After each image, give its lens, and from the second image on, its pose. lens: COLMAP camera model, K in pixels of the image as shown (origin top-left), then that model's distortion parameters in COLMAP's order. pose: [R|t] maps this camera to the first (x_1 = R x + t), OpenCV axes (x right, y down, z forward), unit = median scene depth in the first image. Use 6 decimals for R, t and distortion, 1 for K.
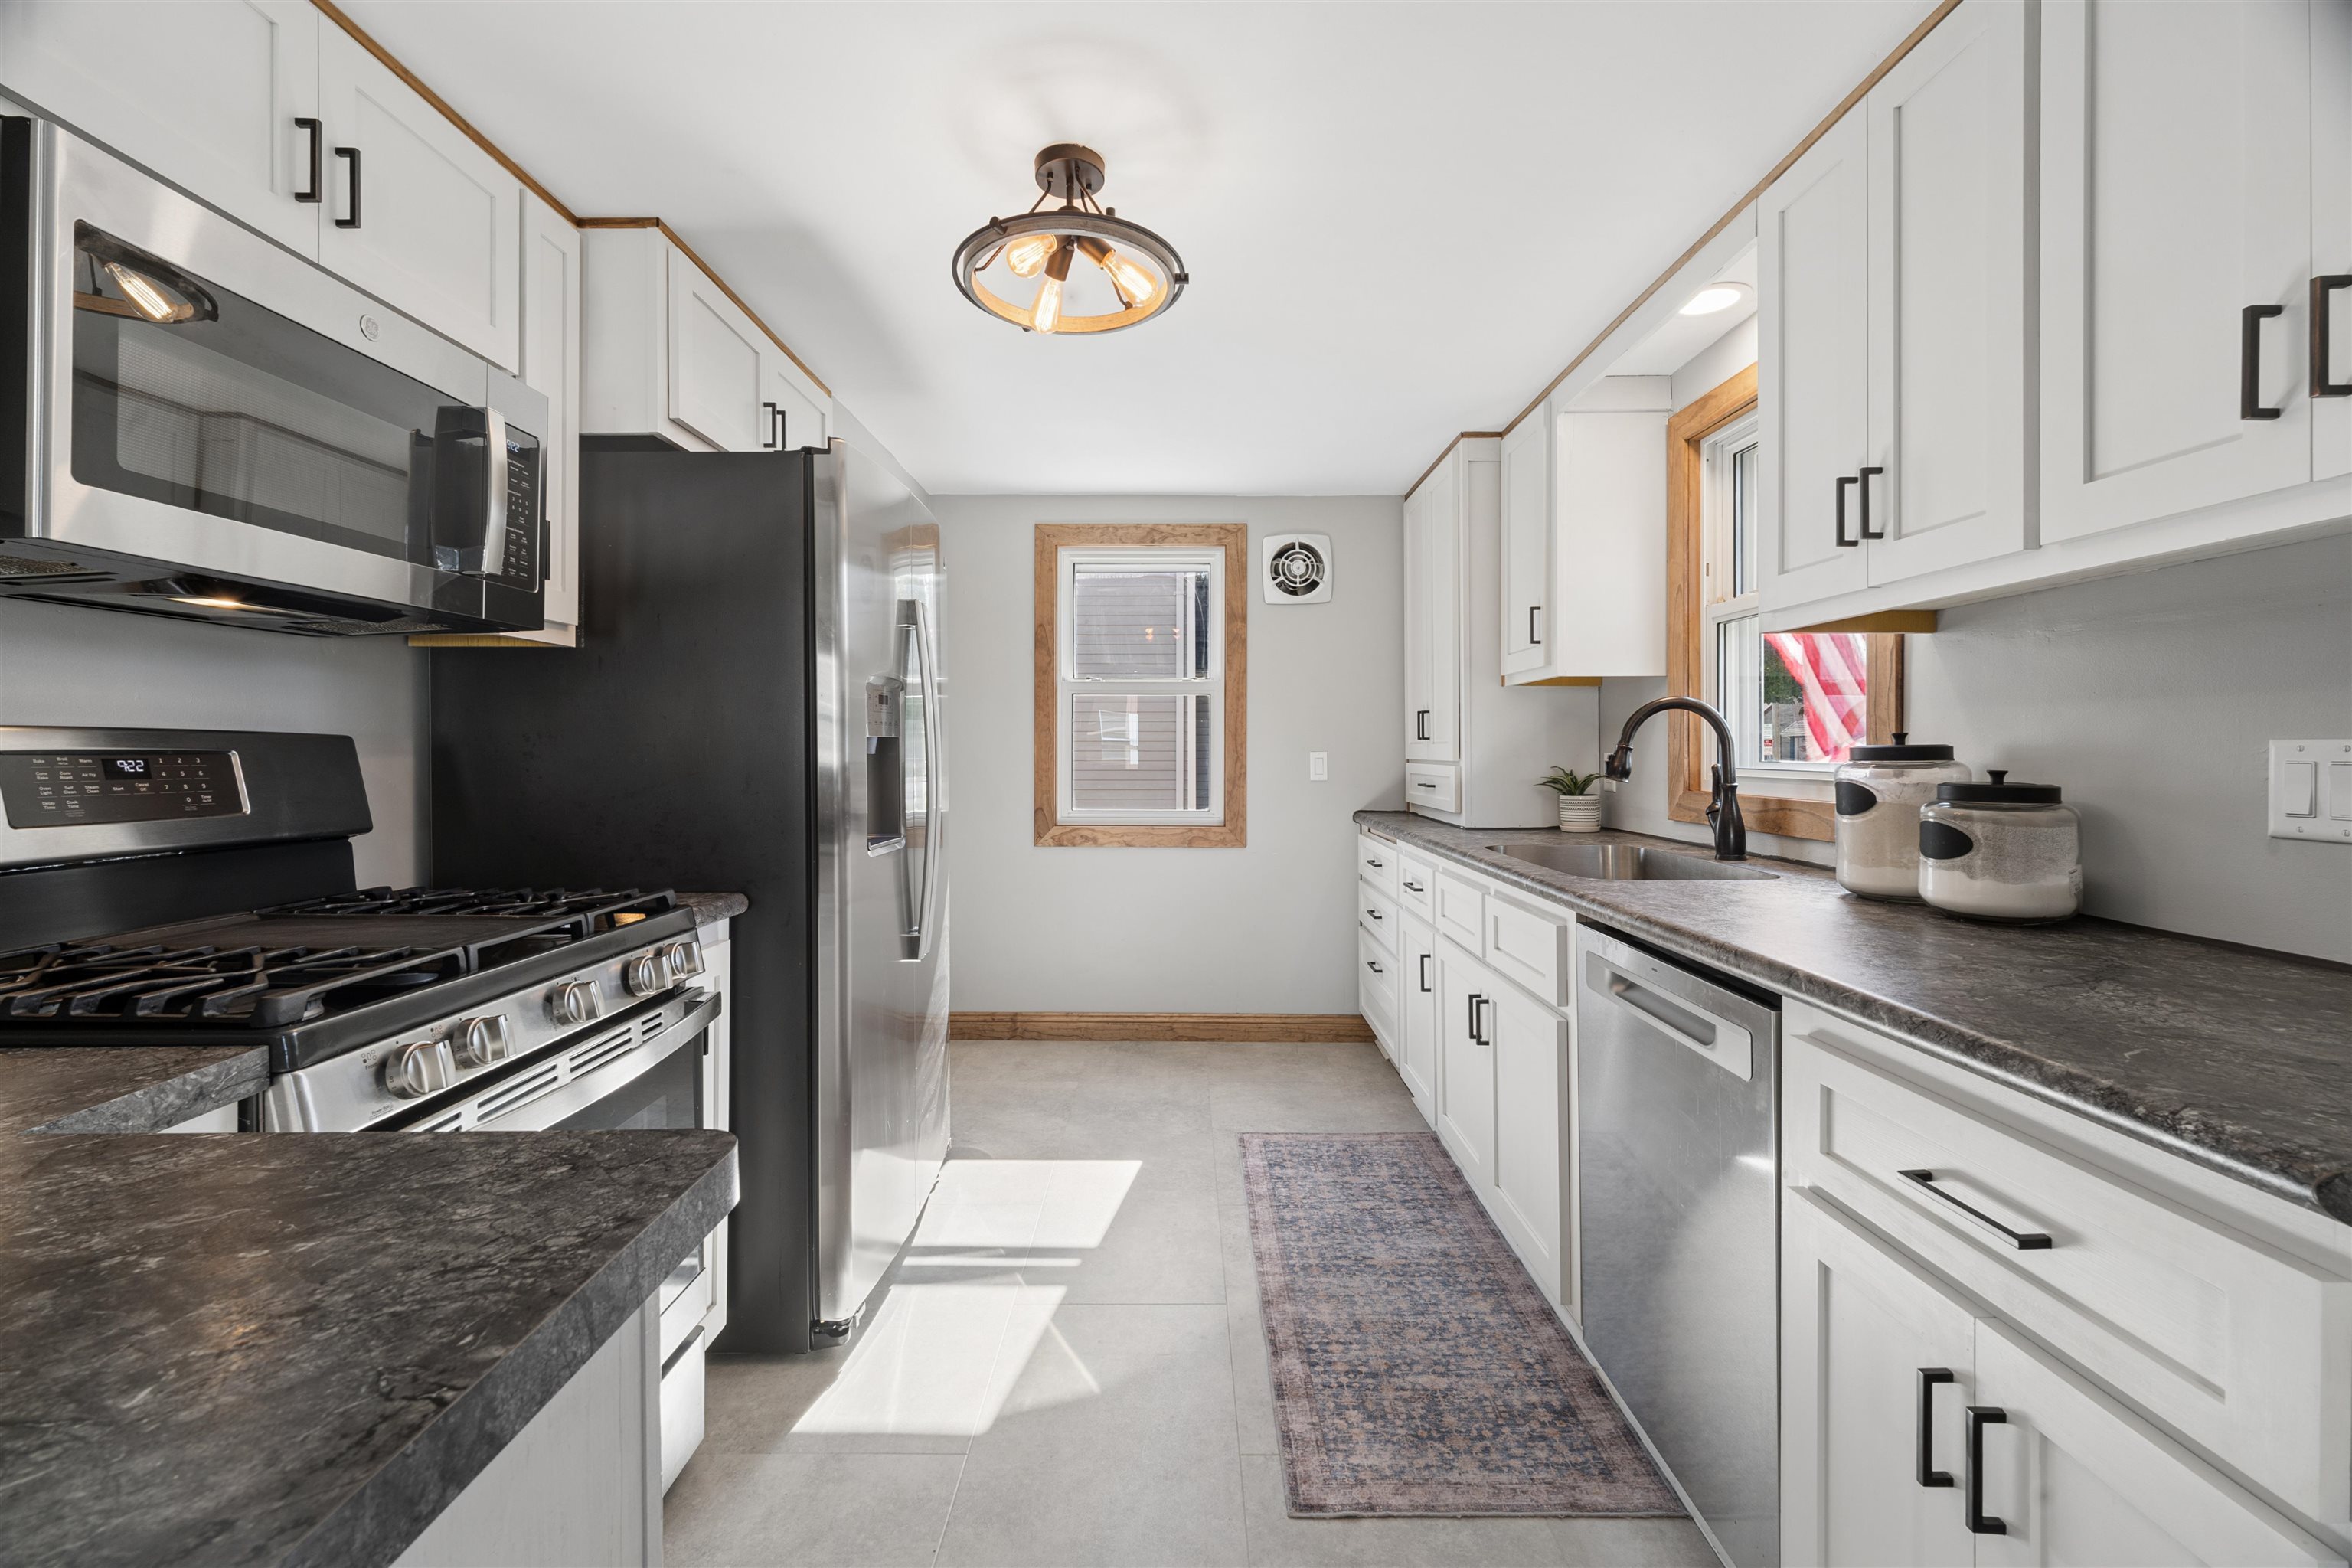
lens RADIAL K [[989.2, 0, 1166.0], [0, 989.2, 744.8], [0, 0, 1]] dist [0.001490, -0.000172]
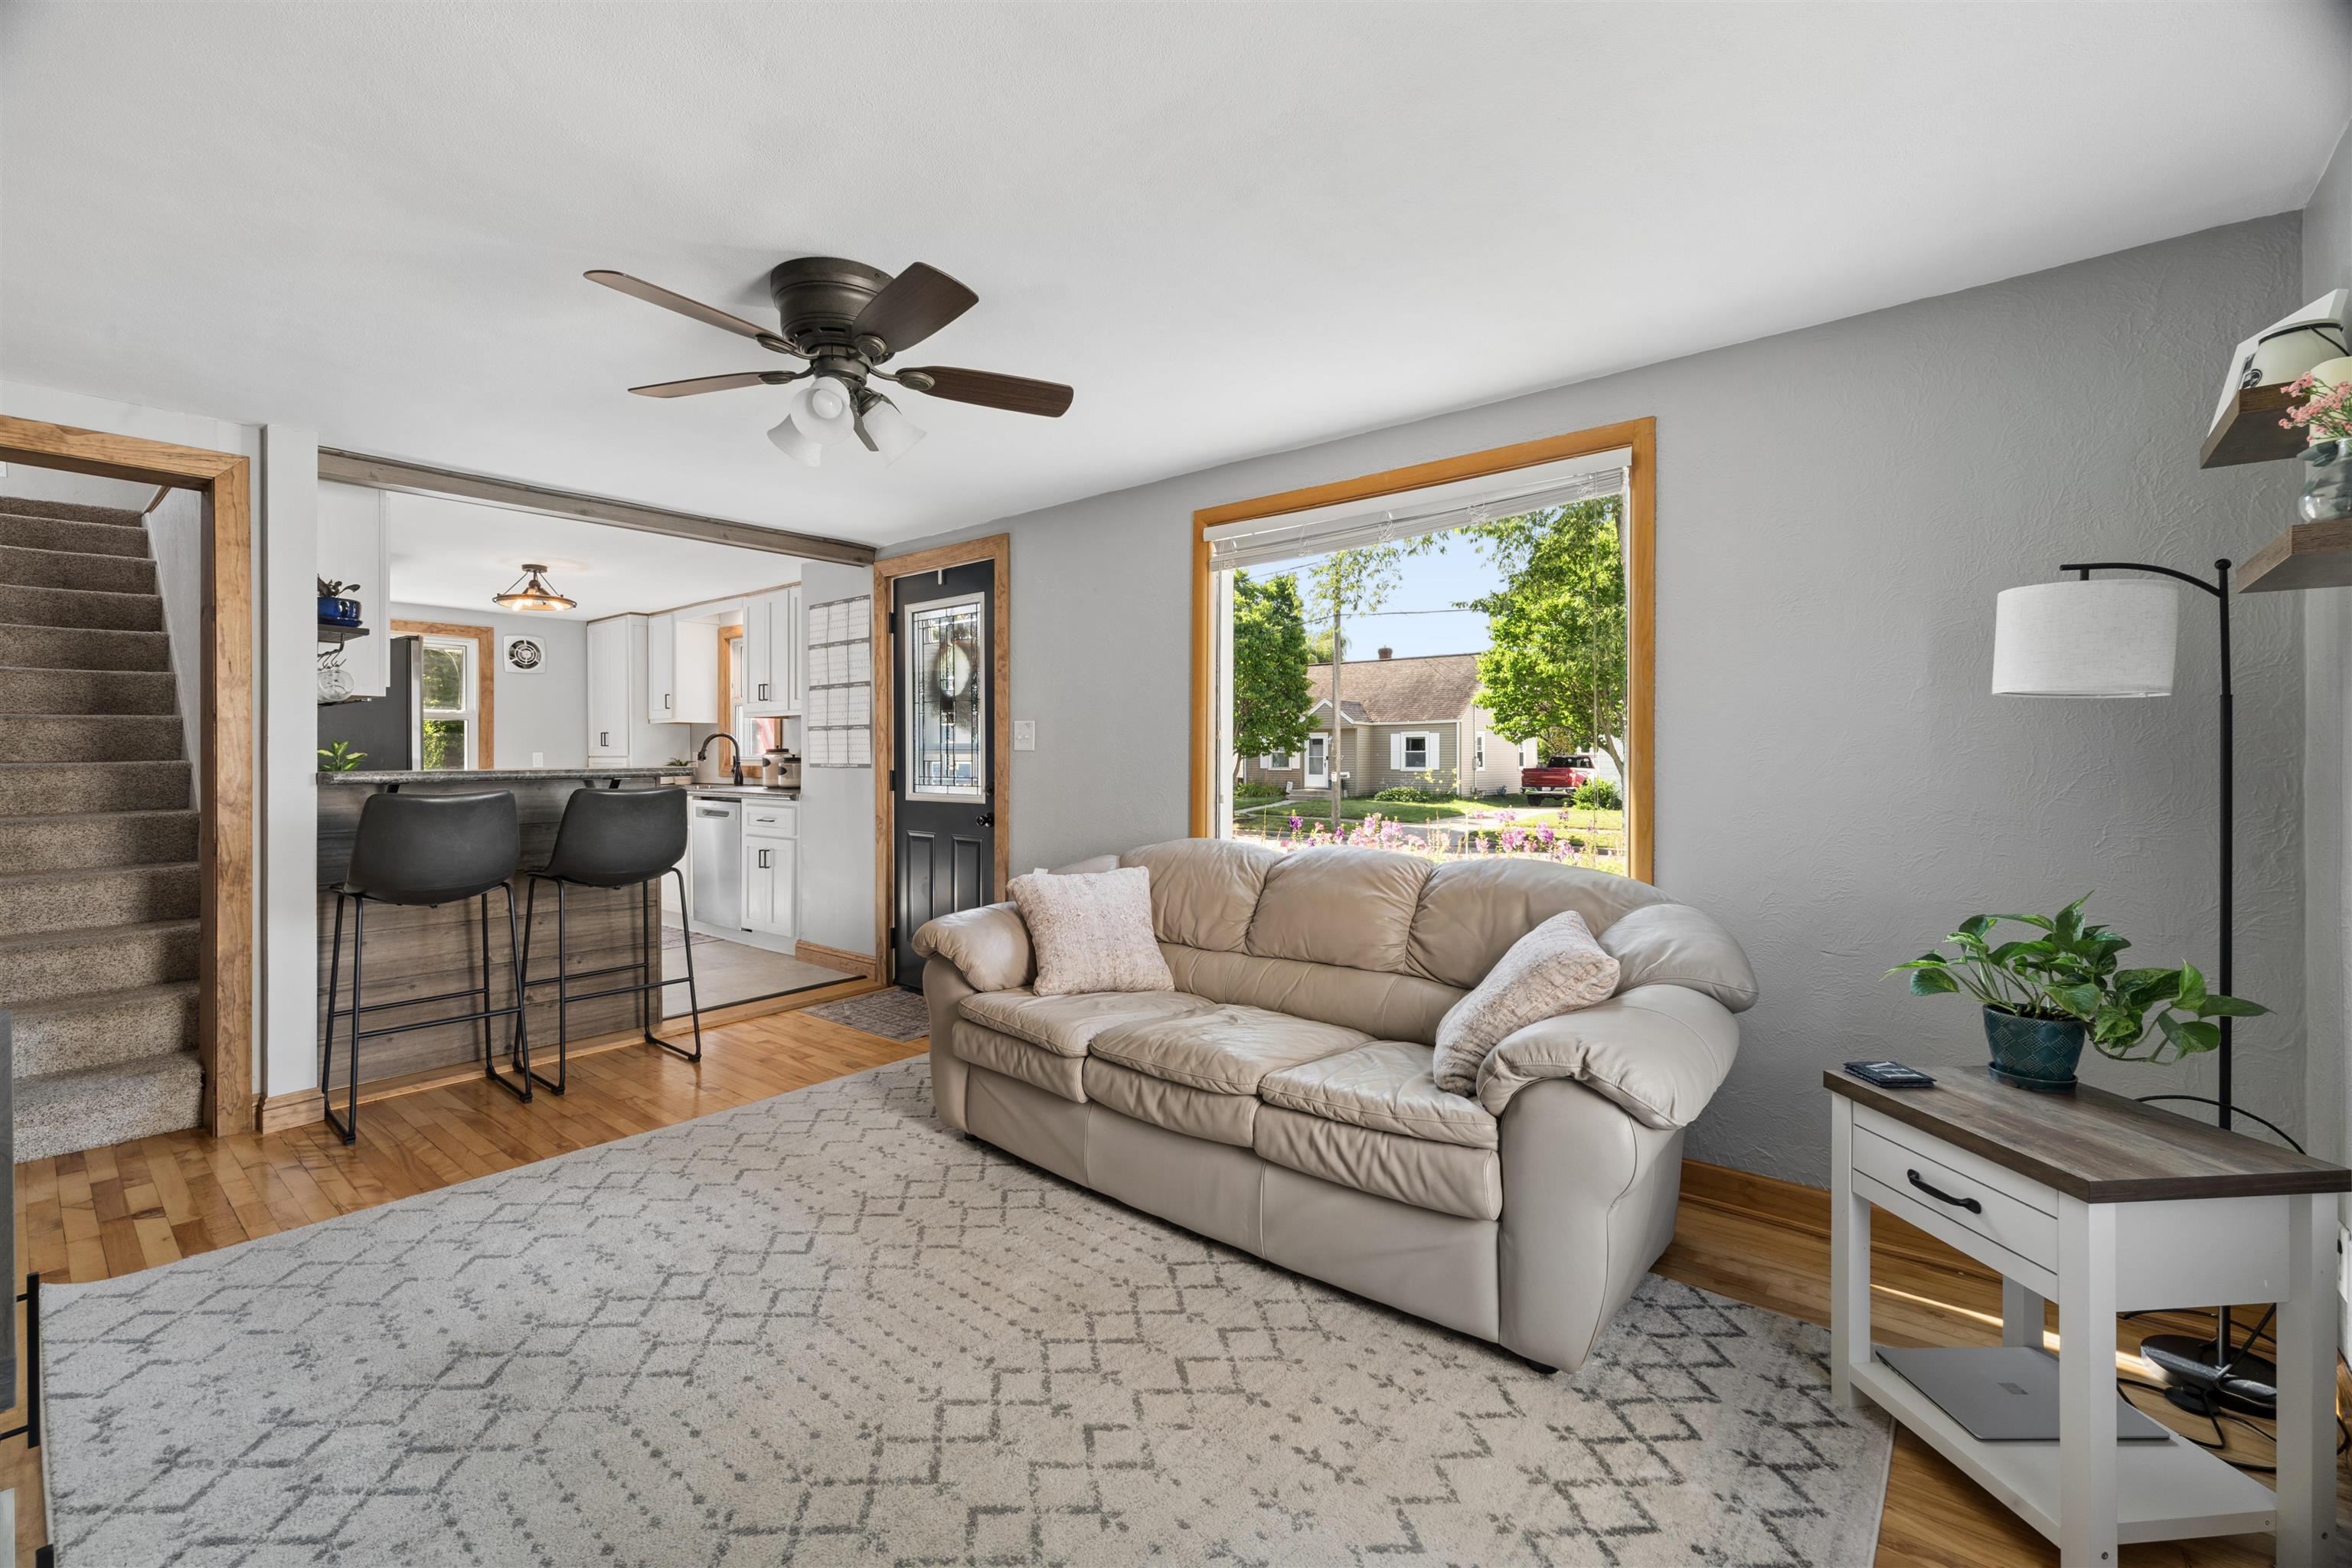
lens RADIAL K [[989.9, 0, 1145.3], [0, 989.9, 760.3], [0, 0, 1]] dist [0.021539, -0.008516]
pose [[0.641453, -0.003582, 0.767154, -0.907758], [-0.002291, 0.999976, 0.006585, 0.010996], [-0.767159, -0.005981, 0.641429, -1.795103]]
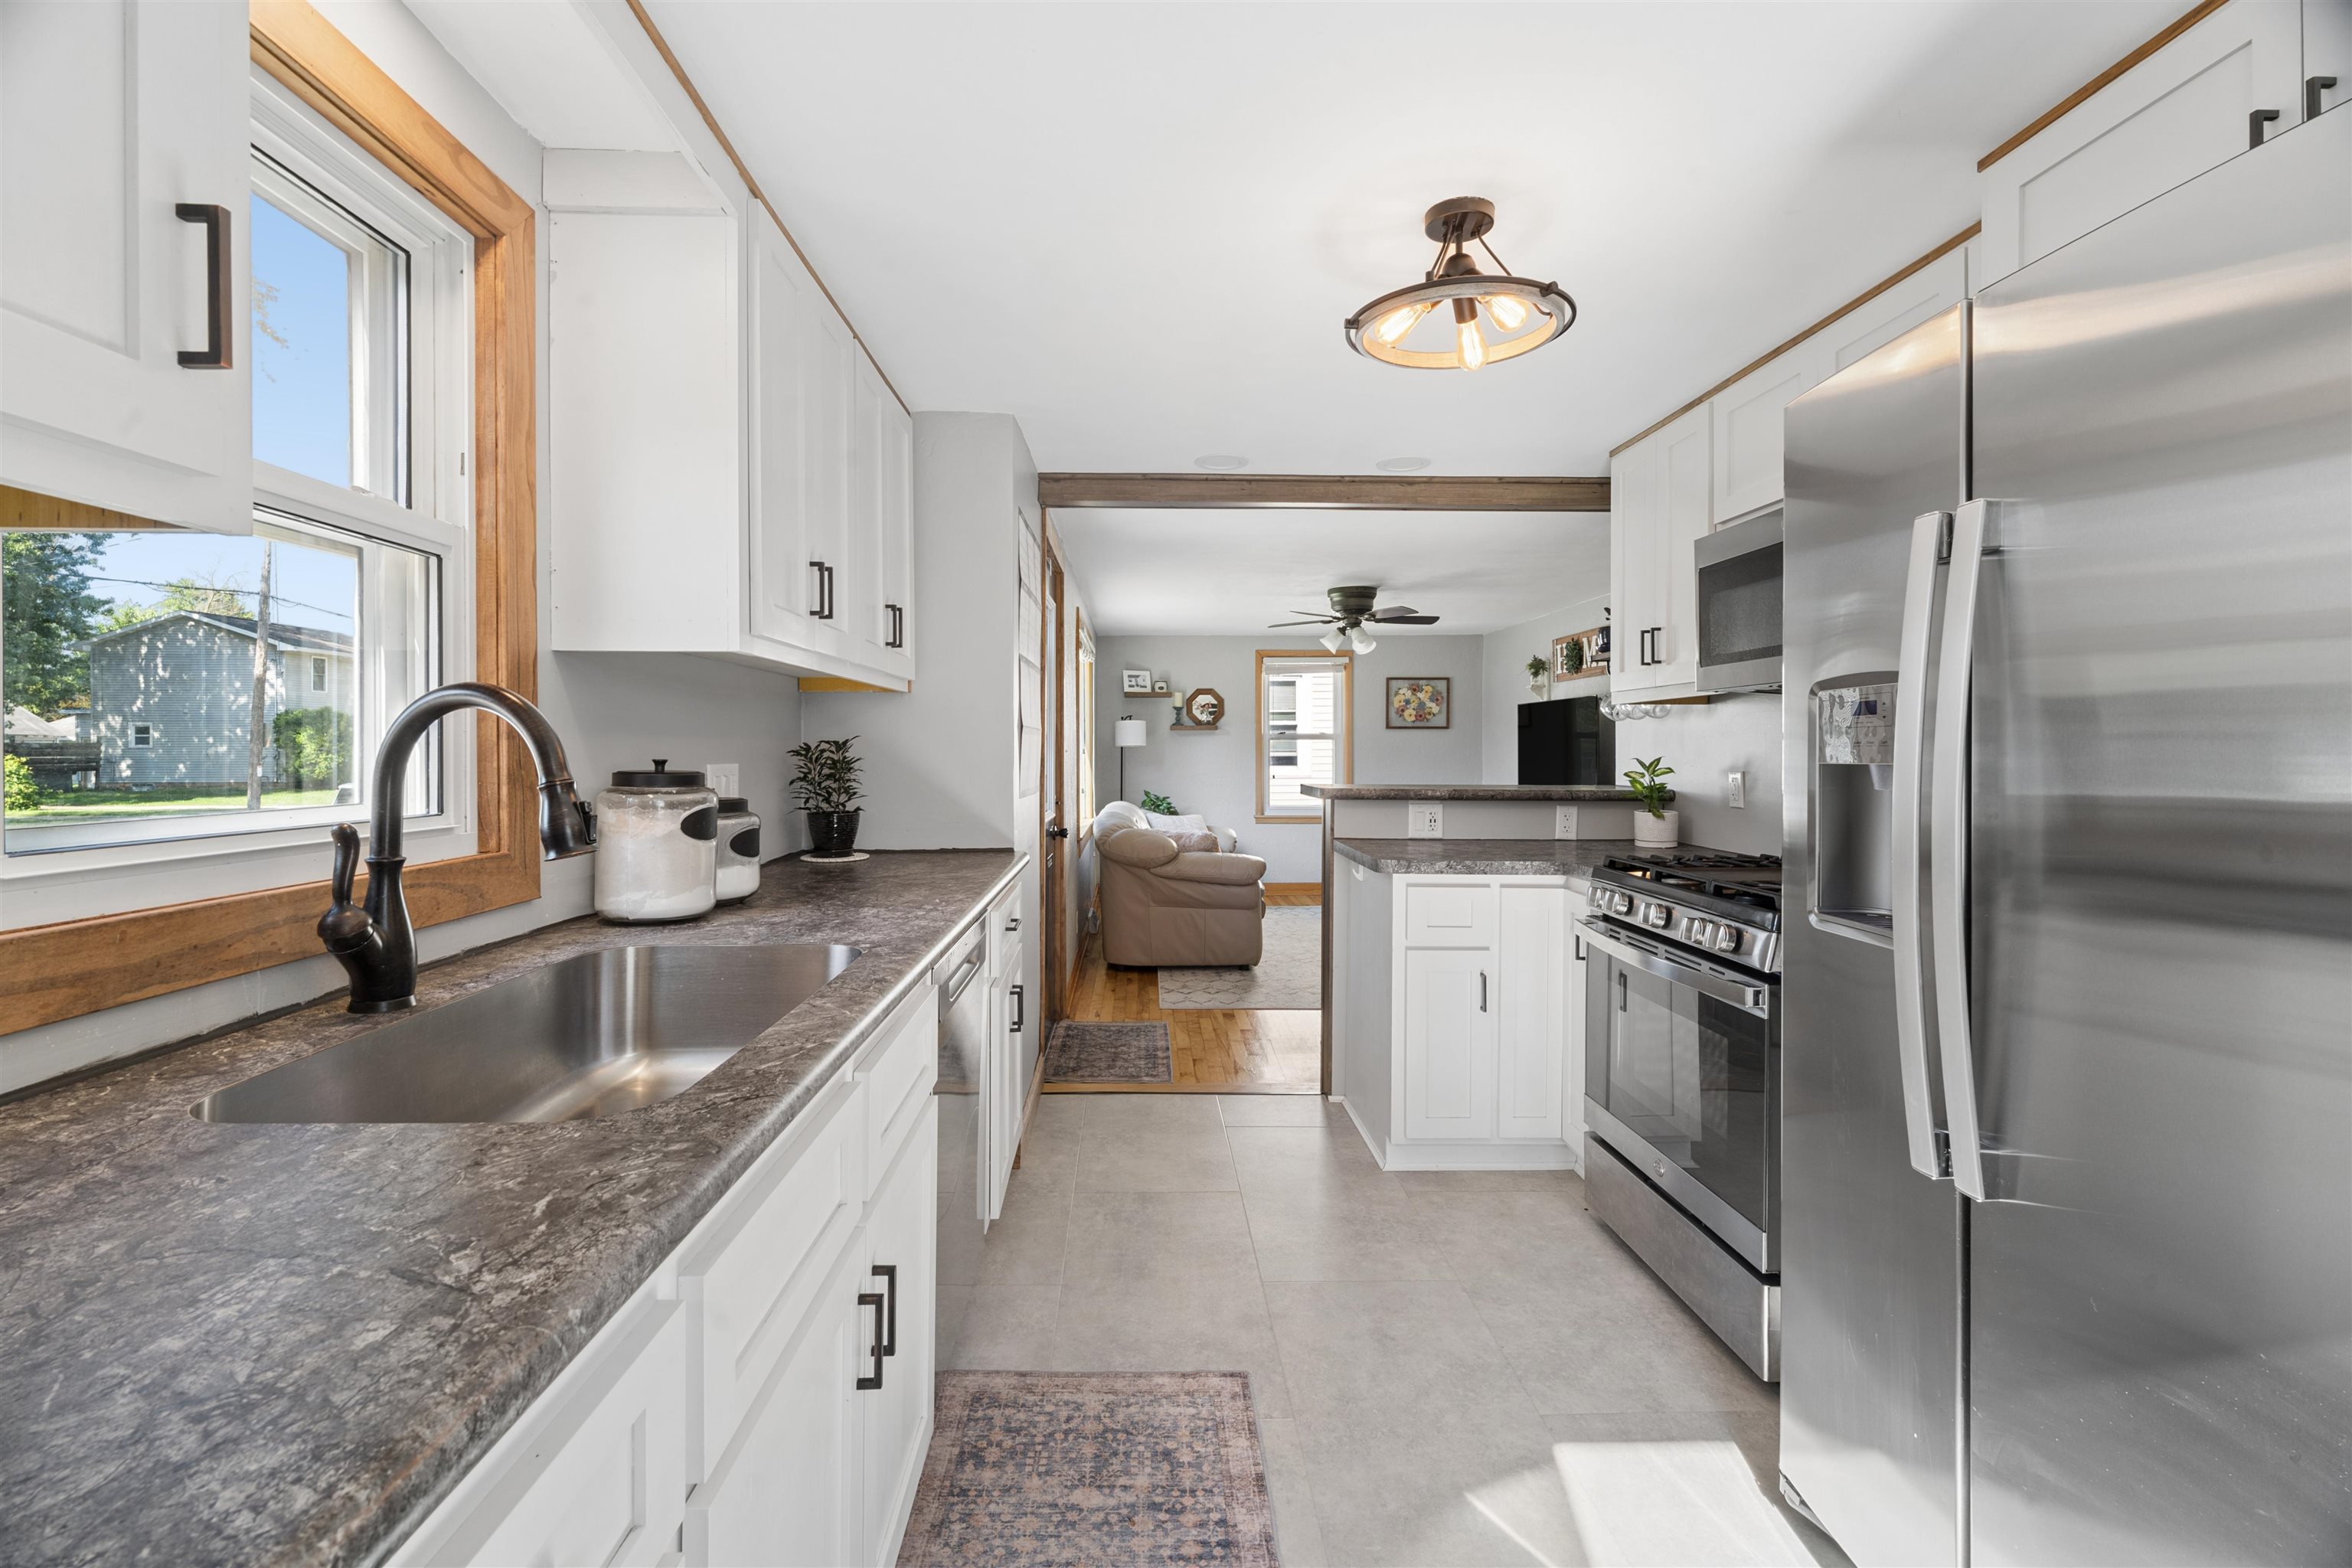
lens RADIAL K [[988.2, 0, 1152.5], [0, 988.2, 755.9], [0, 0, 1]] dist [-0.001739, -0.000124]
pose [[-0.999481, -0.000209, -0.032204, 0.180233], [-0.000296, 0.999996, 0.002680, -0.012851], [0.032203, 0.002688, -0.999478, 1.406316]]
